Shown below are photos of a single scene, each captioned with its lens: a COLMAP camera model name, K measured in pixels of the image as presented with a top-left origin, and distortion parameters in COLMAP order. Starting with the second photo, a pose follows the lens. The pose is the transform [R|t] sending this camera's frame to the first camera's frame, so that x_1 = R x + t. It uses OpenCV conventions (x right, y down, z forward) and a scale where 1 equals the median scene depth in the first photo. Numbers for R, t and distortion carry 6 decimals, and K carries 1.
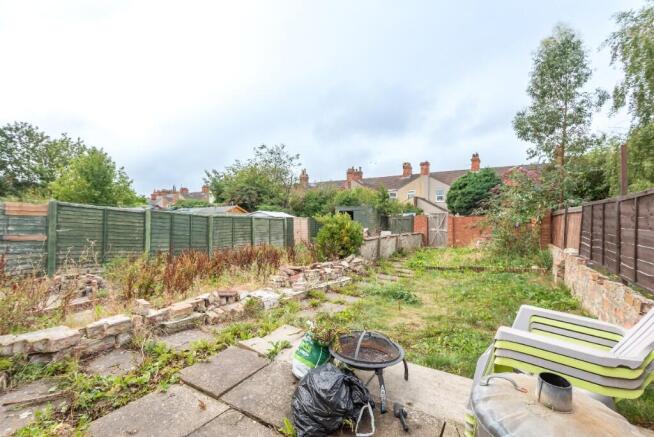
lens RADIAL K [[291.2, 0, 325.1], [0, 291.2, 220.0], [0, 0, 1]] dist [0.003036, -0.002868]
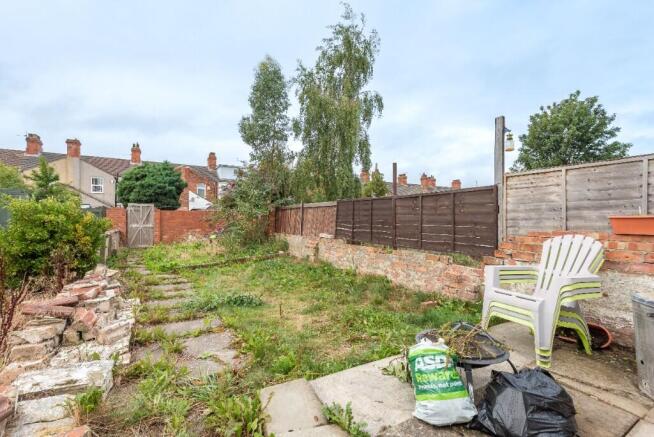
lens RADIAL K [[291.2, 0, 325.7], [0, 291.2, 220.8], [0, 0, 1]] dist [0.003036, -0.002868]
pose [[0.449409, -0.009762, 0.893273, -0.079631], [-0.003790, 0.999910, 0.012834, 0.004623], [-0.893318, -0.009153, 0.449332, 0.090832]]
